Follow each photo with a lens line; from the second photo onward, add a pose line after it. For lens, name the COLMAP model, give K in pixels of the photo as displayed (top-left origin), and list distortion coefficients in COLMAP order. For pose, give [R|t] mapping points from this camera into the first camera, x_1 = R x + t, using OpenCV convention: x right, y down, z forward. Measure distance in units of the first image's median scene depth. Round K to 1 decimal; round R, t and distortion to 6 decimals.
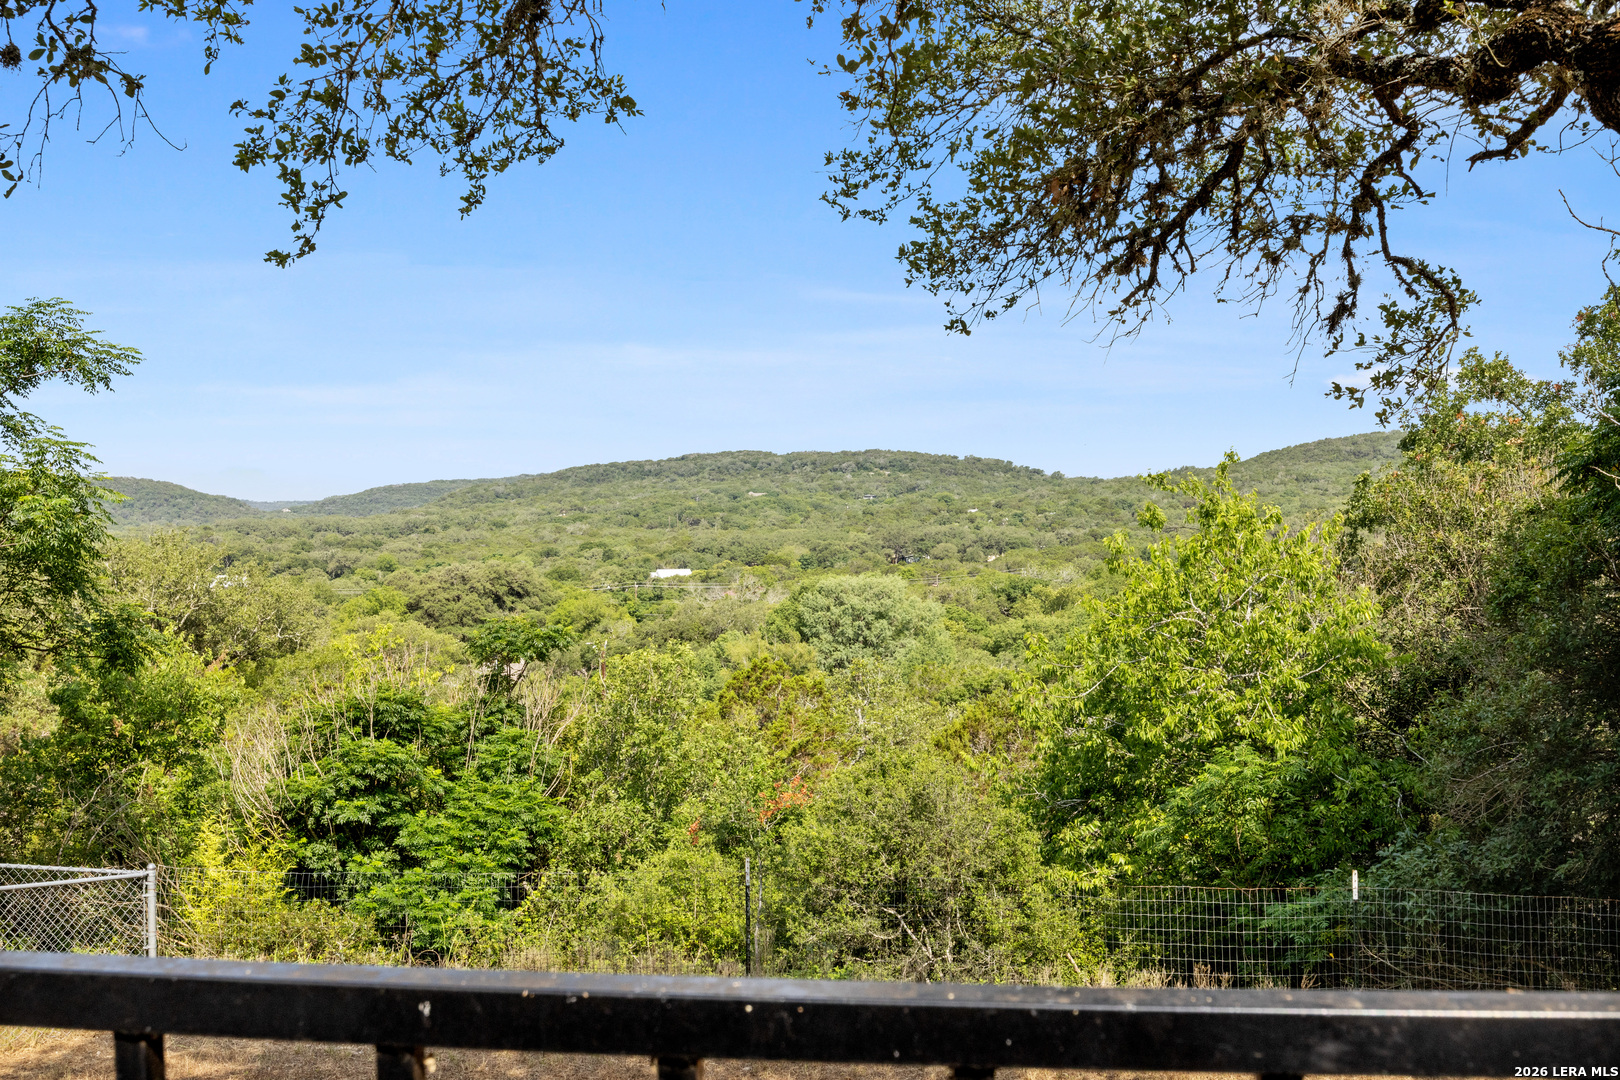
lens RADIAL K [[1566.5, 0, 811.2], [0, 1566.5, 535.8], [0, 0, 1]] dist [-0.046831, 0.000000]
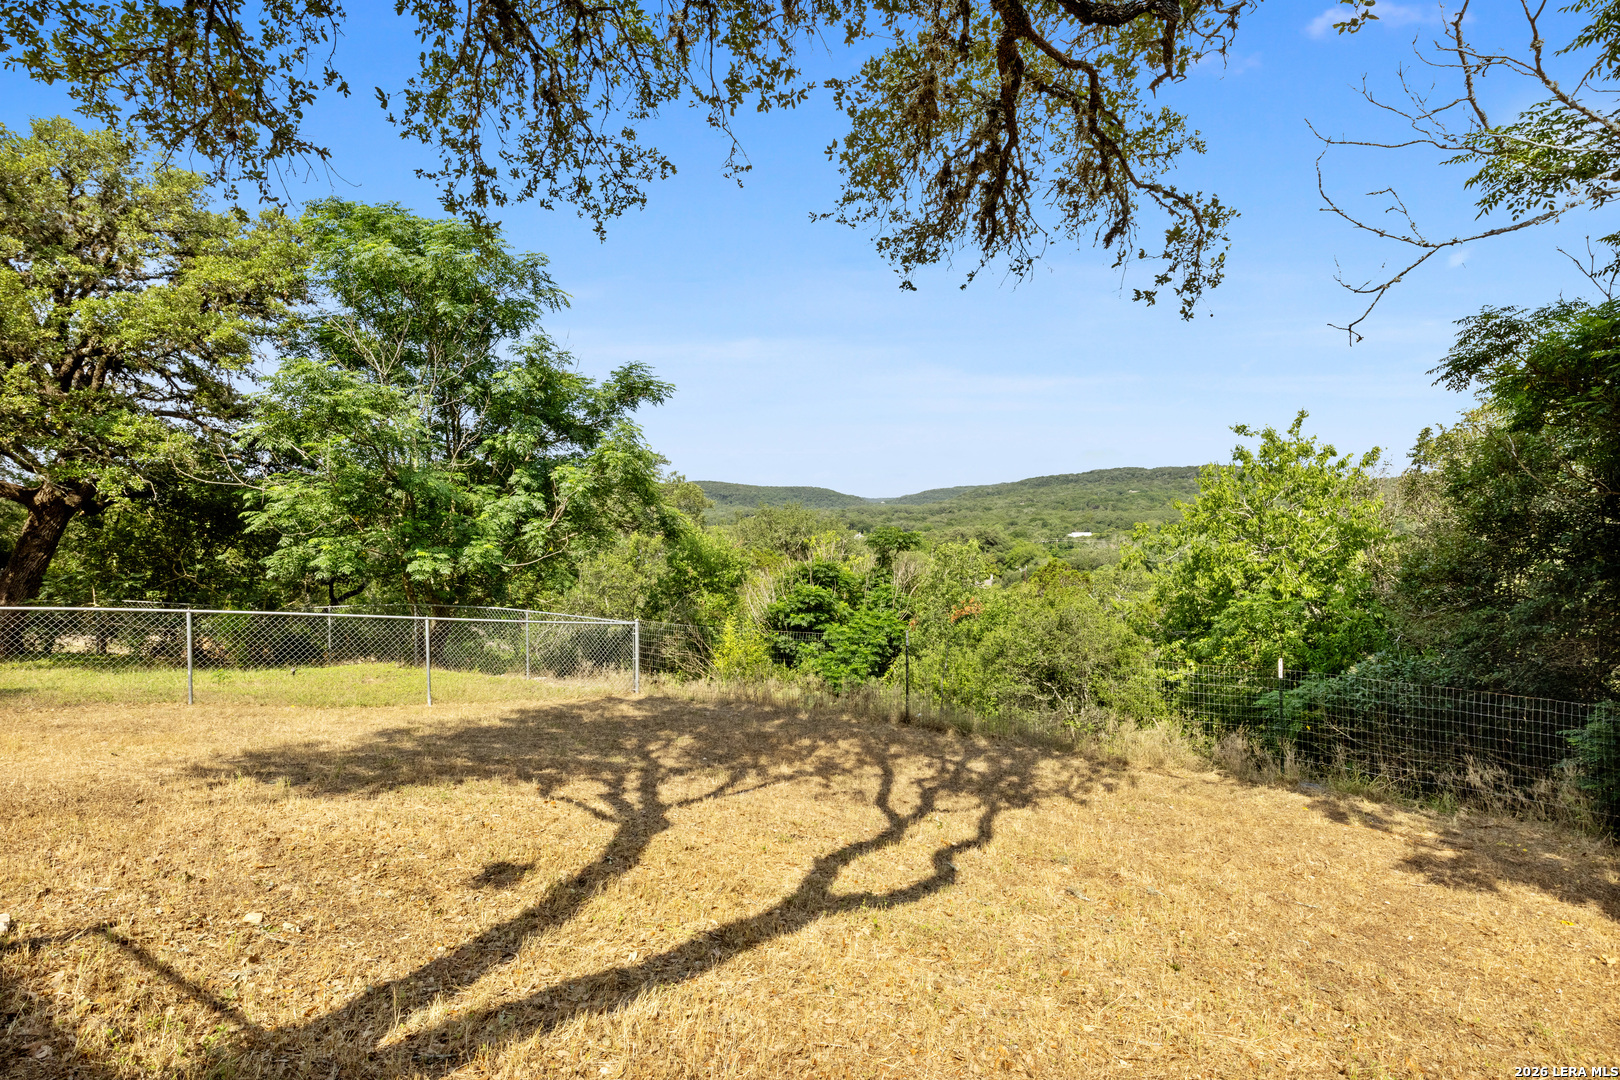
lens RADIAL K [[814.7, 0, 809.0], [0, 814.7, 544.1], [0, 0, 1]] dist [0.003407, 0.000223]
pose [[0.912484, 0.016652, -0.408774, 0.134088], [-0.002951, 0.999413, 0.034126, 0.042270], [0.409102, -0.029933, 0.911997, 0.057374]]
